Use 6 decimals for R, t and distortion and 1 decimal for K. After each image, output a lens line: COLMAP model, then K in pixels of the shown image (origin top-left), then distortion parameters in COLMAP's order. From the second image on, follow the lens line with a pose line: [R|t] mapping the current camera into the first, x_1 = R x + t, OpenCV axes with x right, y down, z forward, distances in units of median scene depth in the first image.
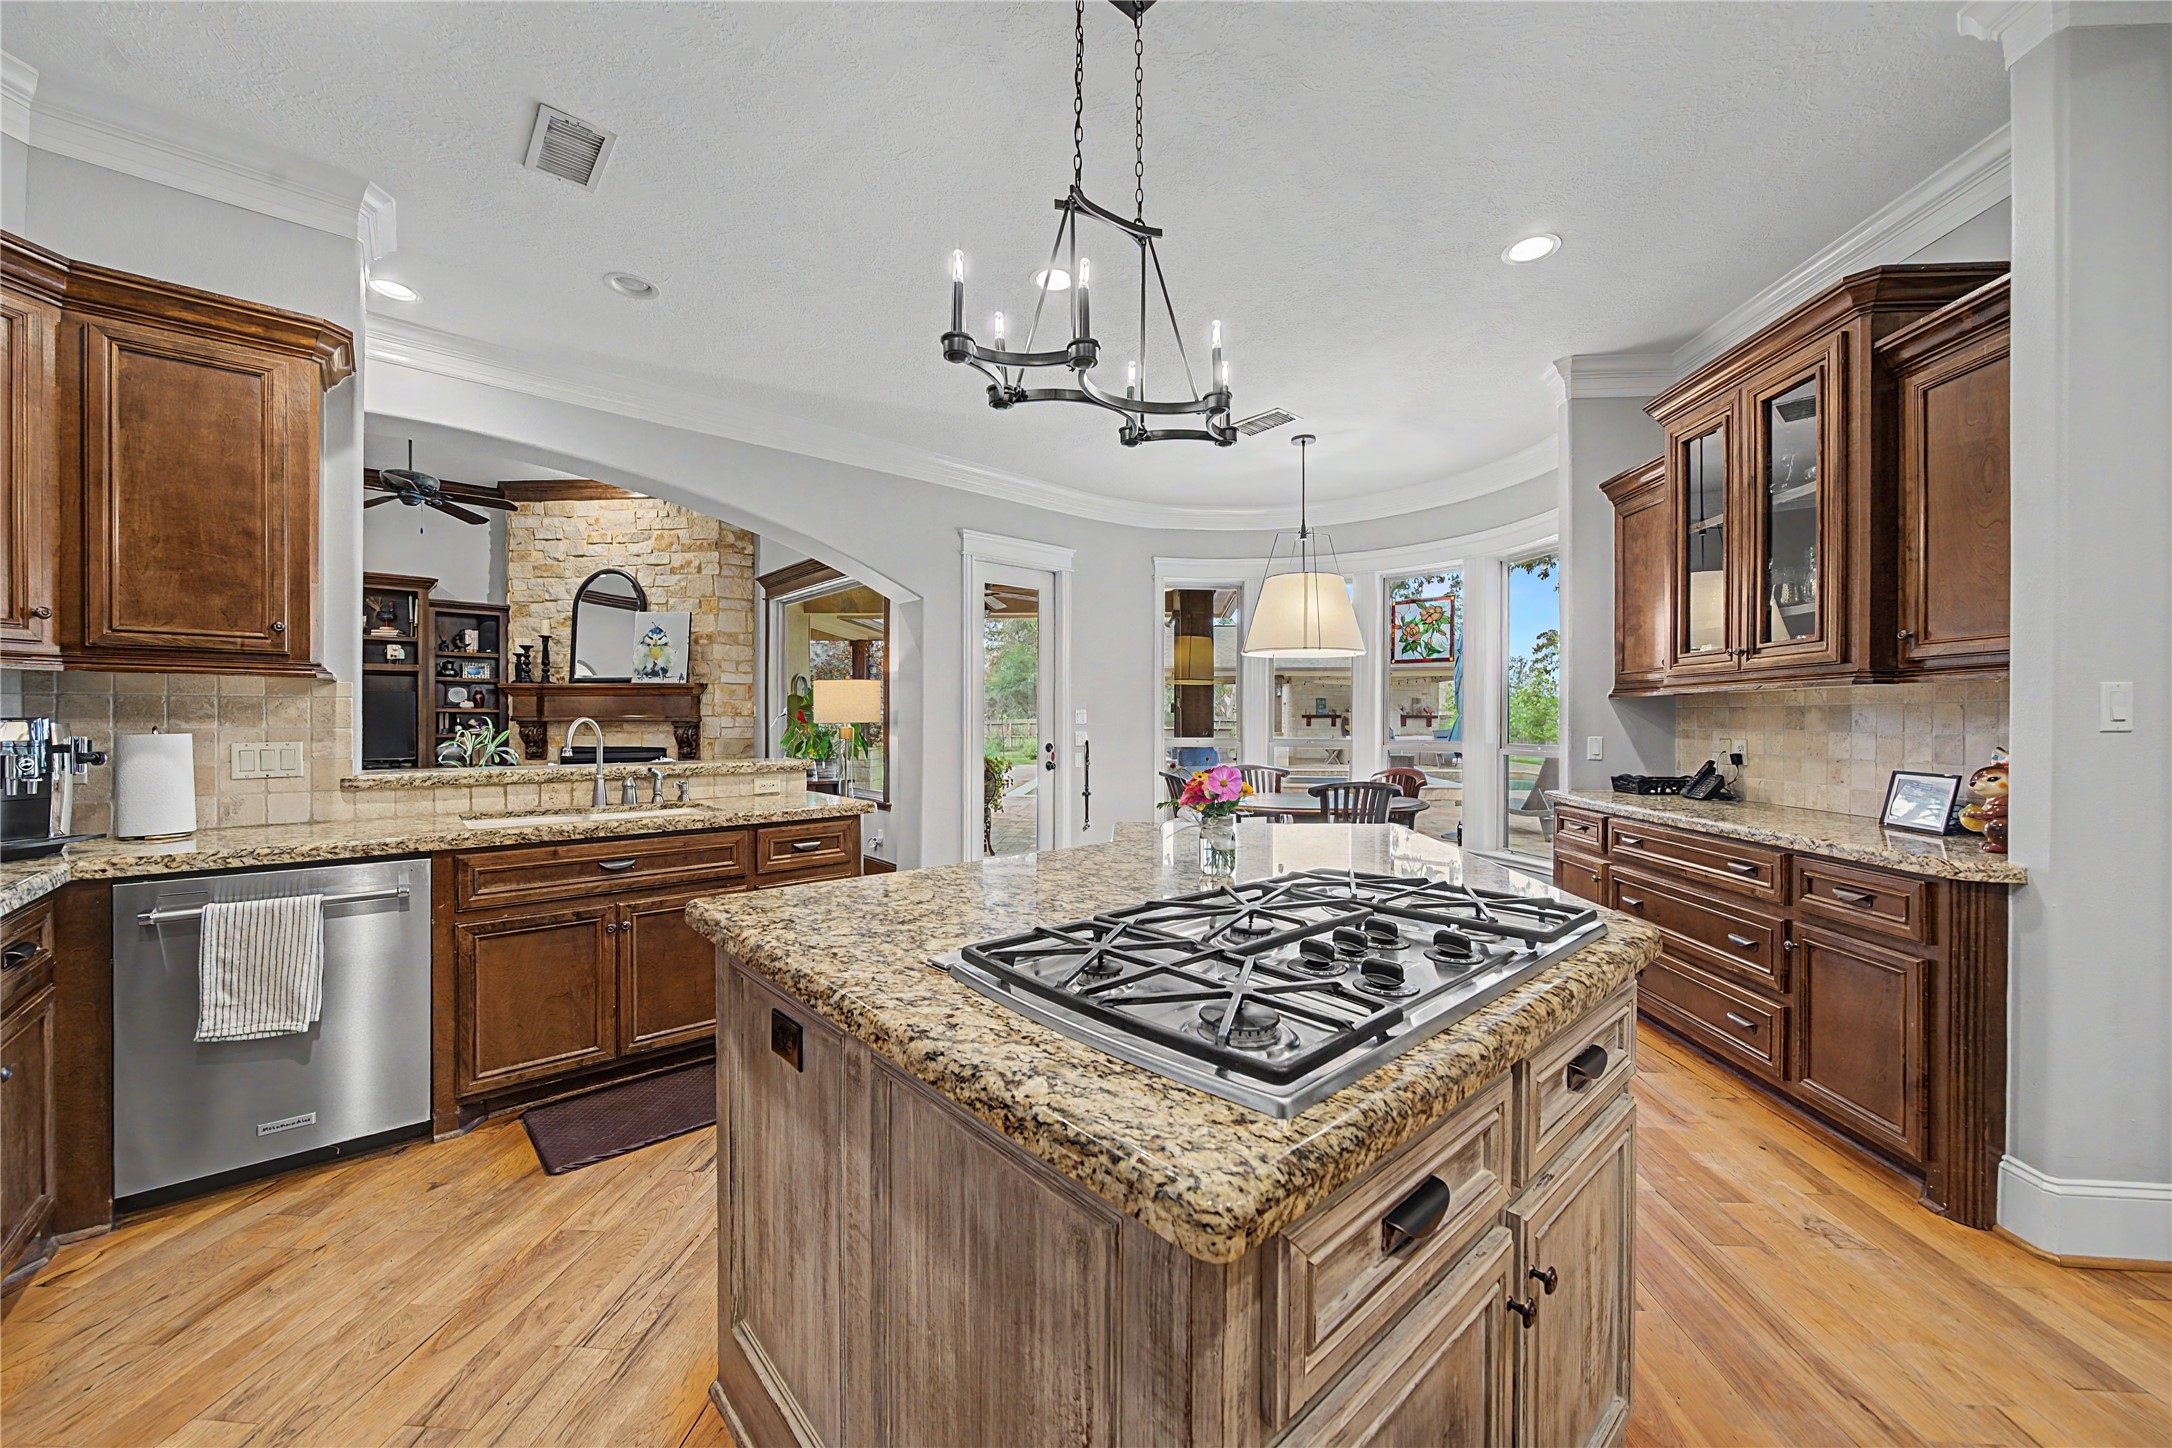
lens RADIAL K [[792.5, 0, 1080.1], [0, 792.5, 719.5], [0, 0, 1]] dist [-0.000207, -0.000097]
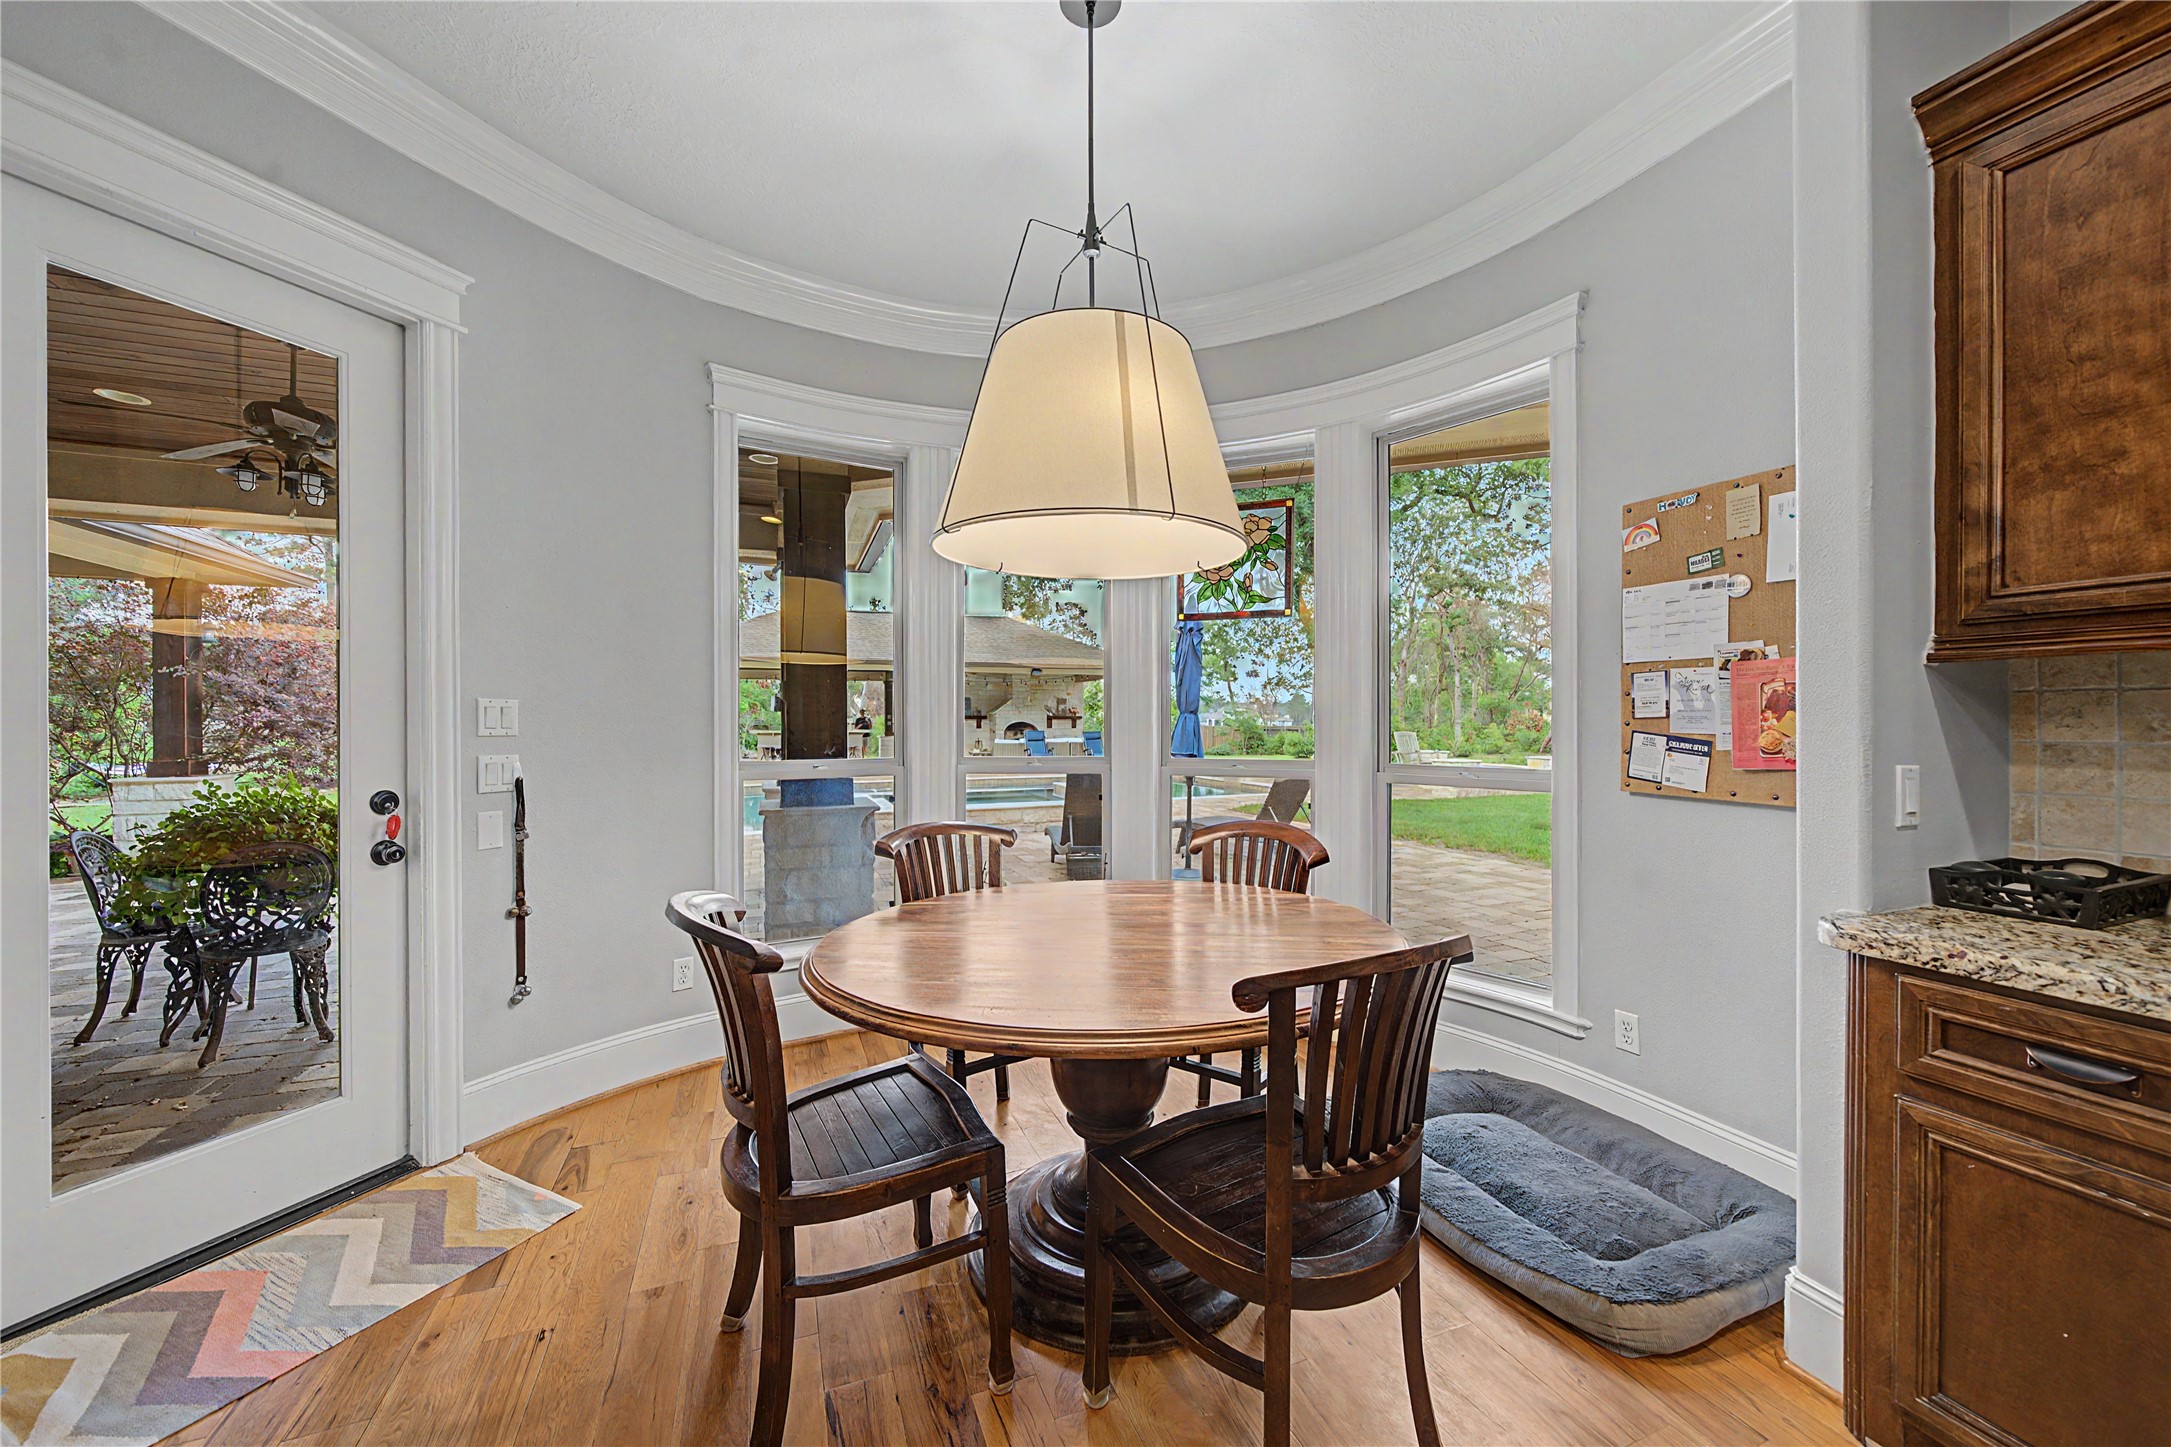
lens RADIAL K [[811.1, 0, 1099.9], [0, 811.1, 717.3], [0, 0, 1]] dist [-0.002381, -0.000181]
pose [[0.890182, -0.002677, 0.455598, 0.064847], [0.004741, 0.999983, -0.003388, -0.000775], [-0.455581, 0.005176, 0.890179, 0.398578]]
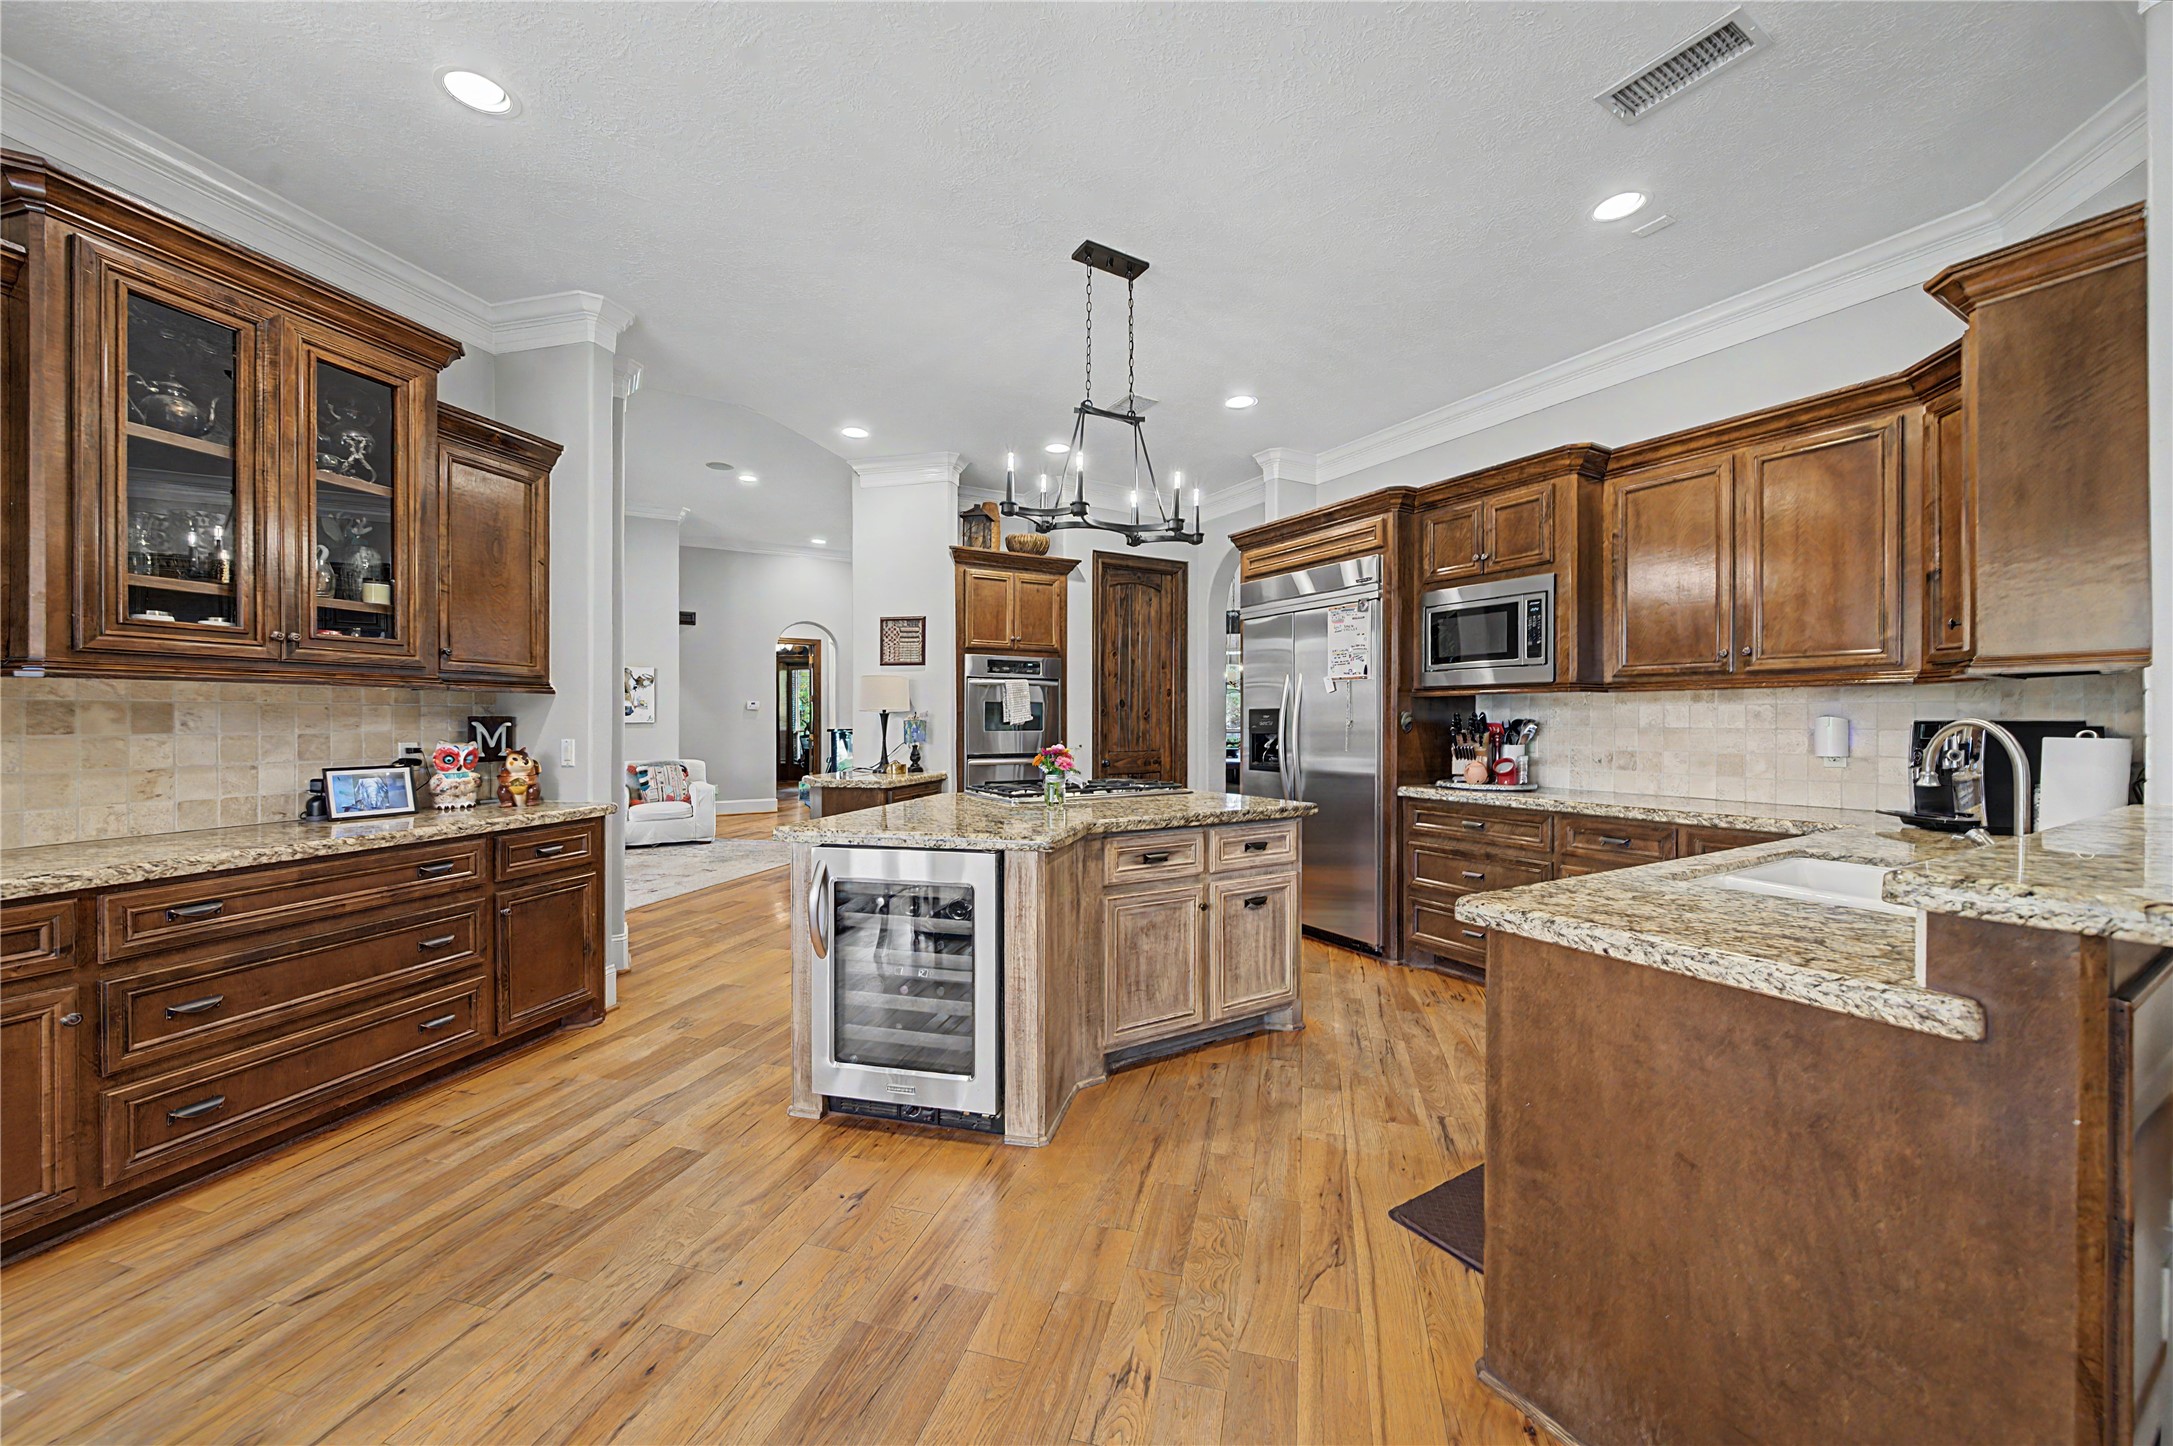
lens RADIAL K [[862.9, 0, 1085.9], [0, 862.9, 715.1], [0, 0, 1]] dist [-0.002209, 0.000053]
pose [[-0.984935, 0.000411, 0.172924, -0.049304], [-0.000560, 0.999984, -0.005565, -0.000234], [-0.172924, -0.005578, -0.984919, 0.622719]]
